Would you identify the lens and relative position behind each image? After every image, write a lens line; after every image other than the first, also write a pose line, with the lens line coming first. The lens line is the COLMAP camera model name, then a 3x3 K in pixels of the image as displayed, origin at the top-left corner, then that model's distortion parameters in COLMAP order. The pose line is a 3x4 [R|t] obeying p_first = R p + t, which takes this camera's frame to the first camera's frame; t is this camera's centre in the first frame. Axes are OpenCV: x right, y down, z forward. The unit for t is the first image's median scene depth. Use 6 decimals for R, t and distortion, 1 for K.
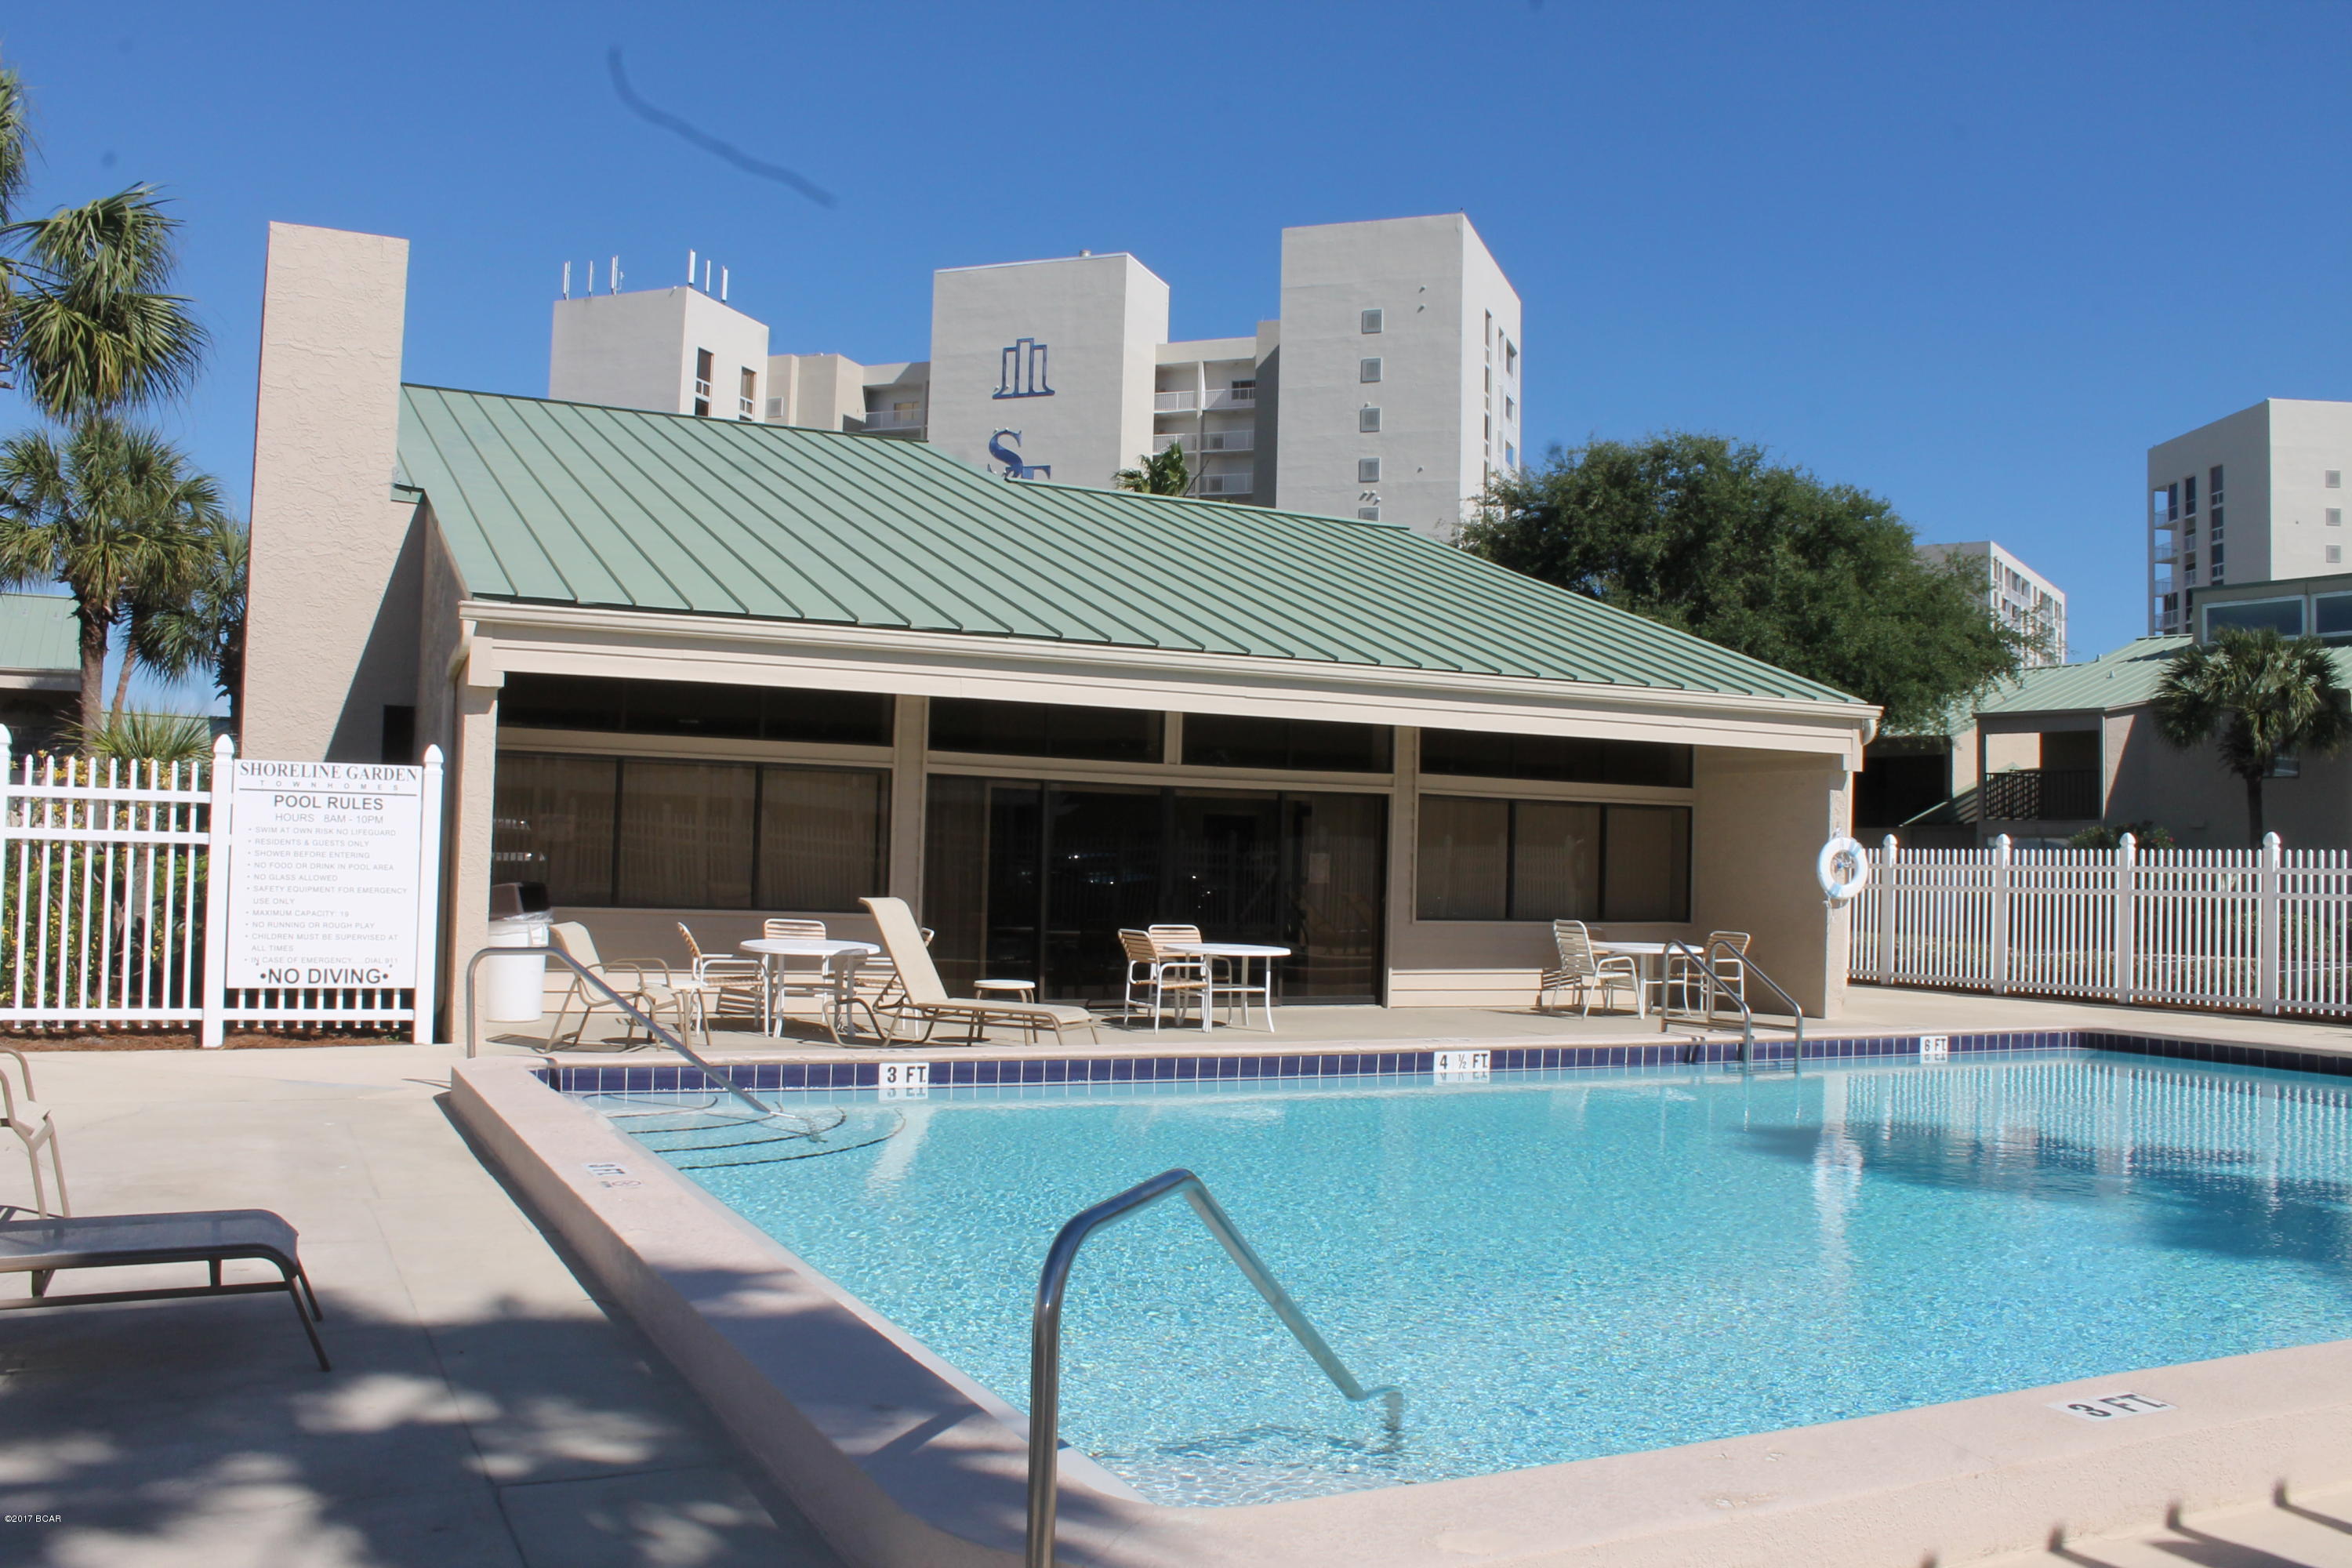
lens RADIAL K [[2038.9, 0, 1176.0], [0, 2038.9, 784.0], [0, 0, 1]] dist [-0.167704, 0.195910]
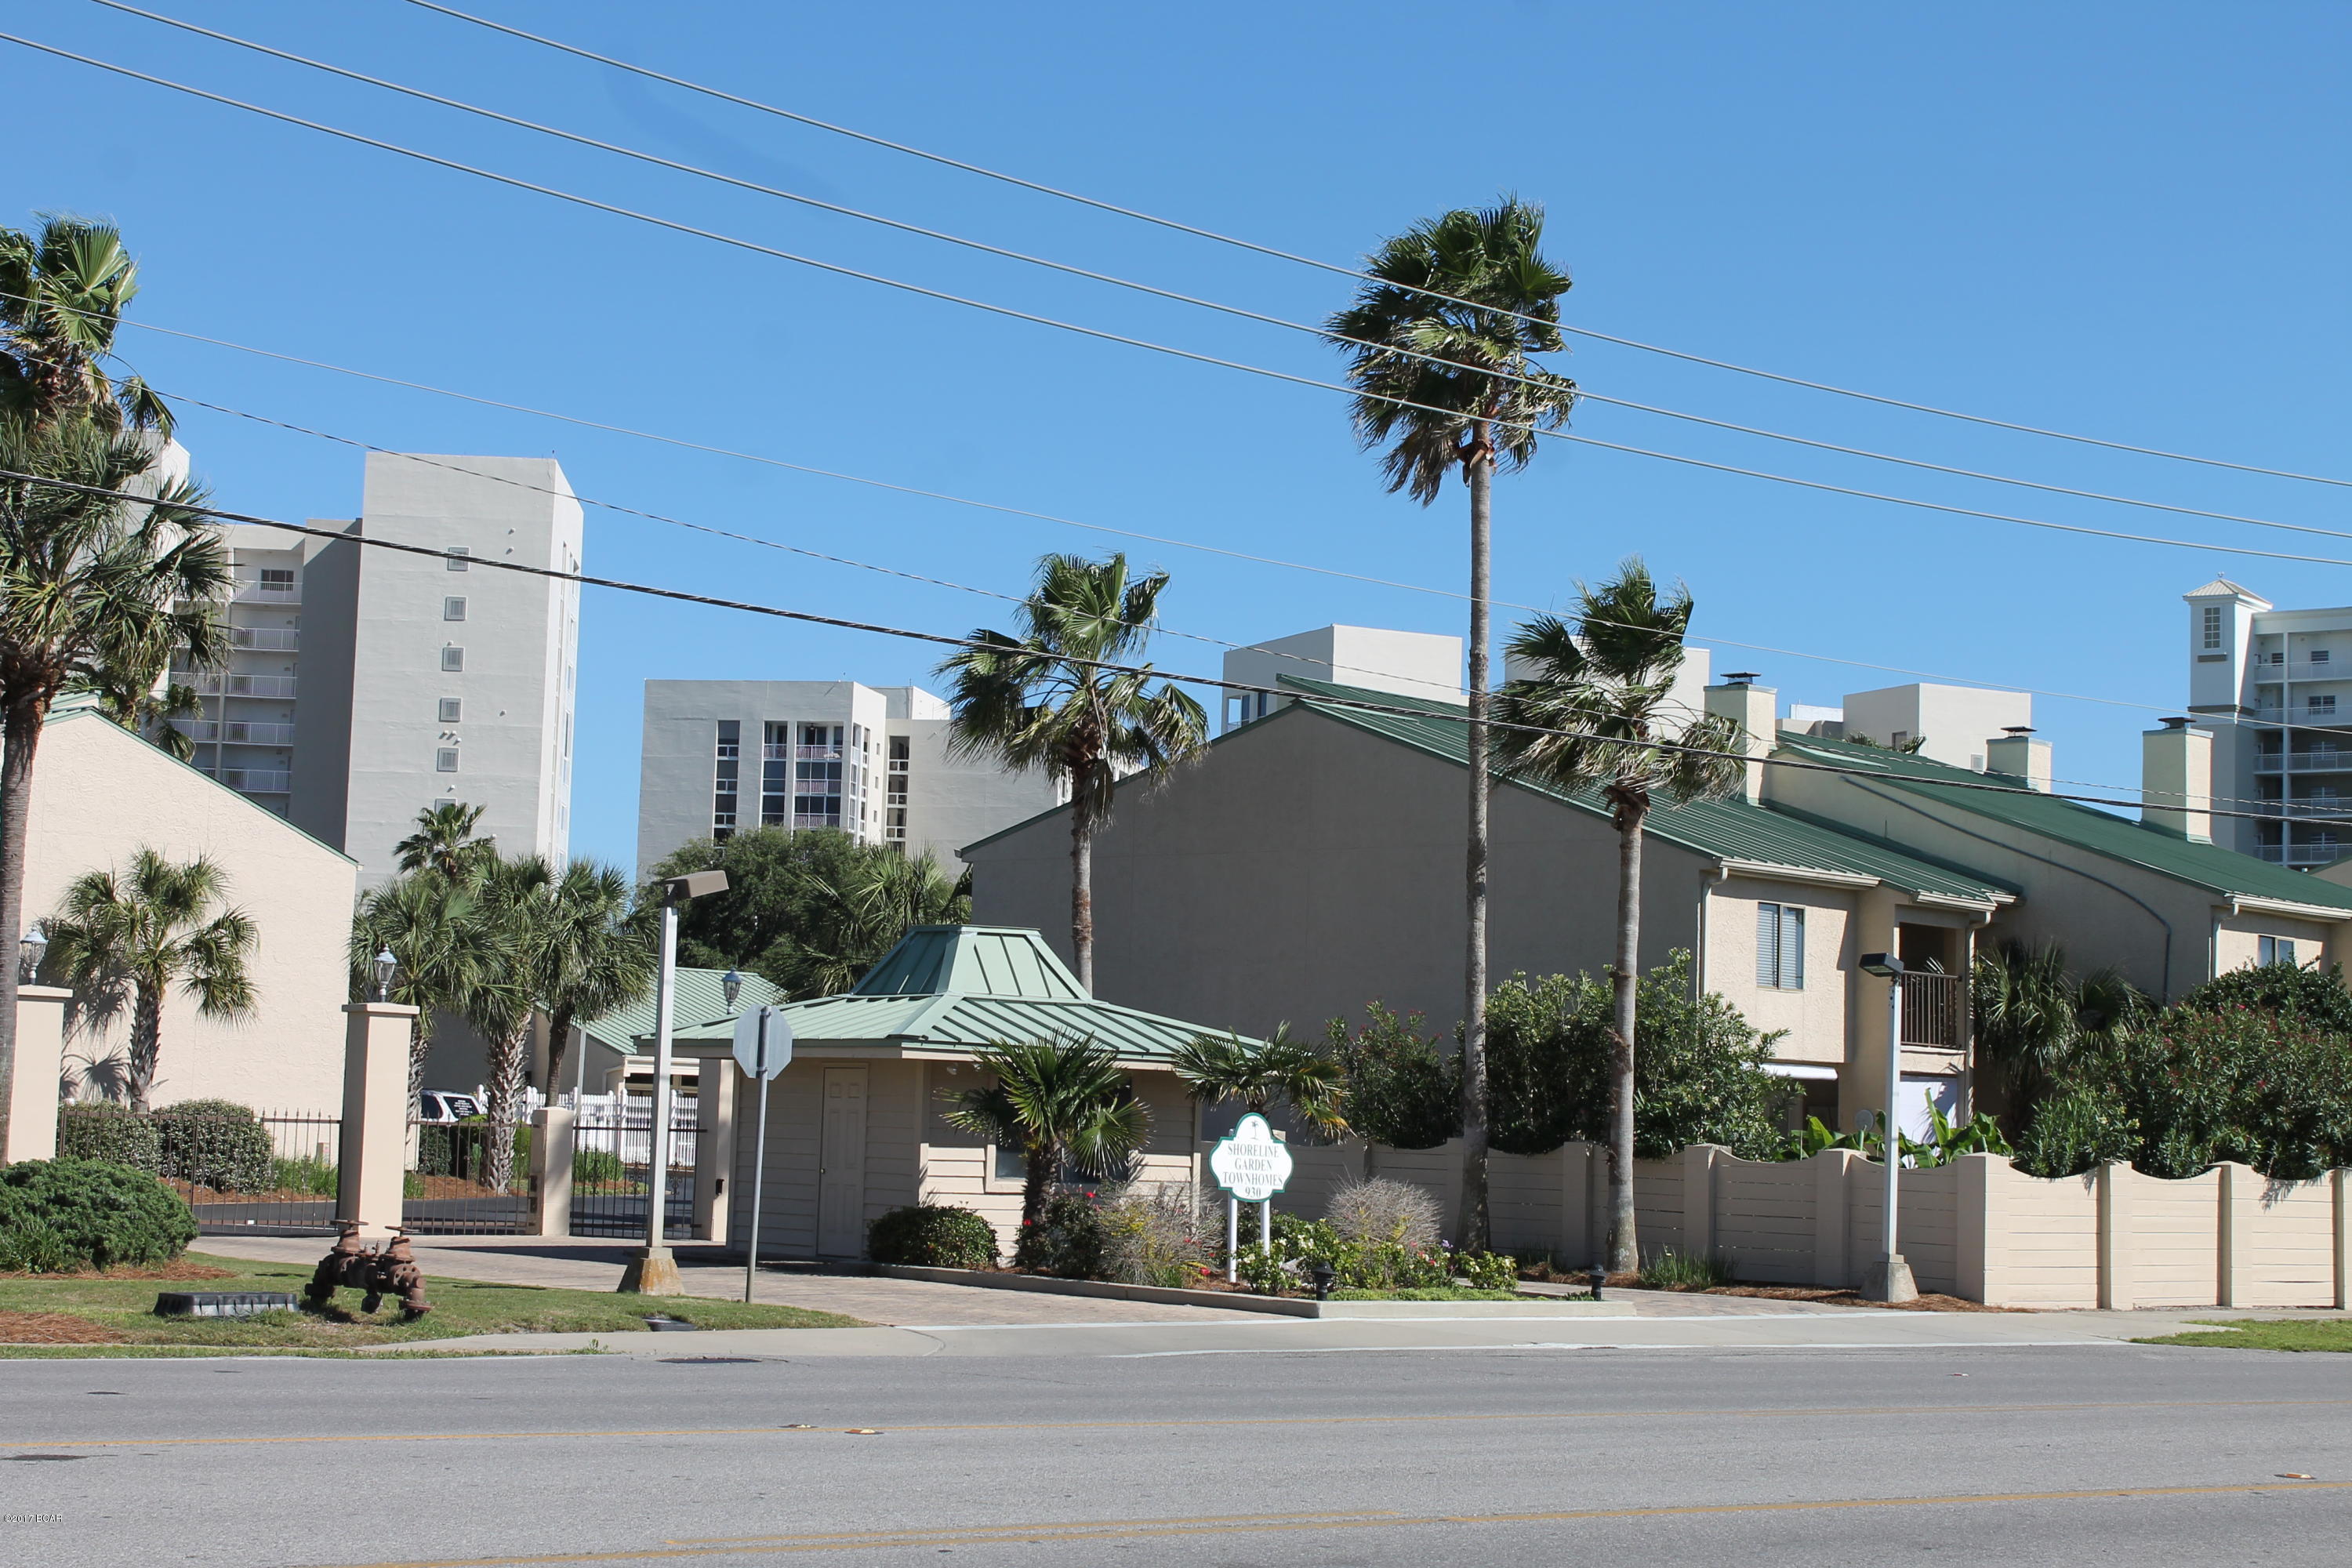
lens RADIAL K [[4318.9, 0, 1176.0], [0, 4318.9, 784.0], [0, 0, 1]] dist [0.405201, 0.057050]
pose [[0.918425, 0.046145, 0.392895, -0.422763], [-0.035491, 0.998780, -0.034344, -0.056394], [-0.394000, 0.017598, 0.918942, -1.129256]]
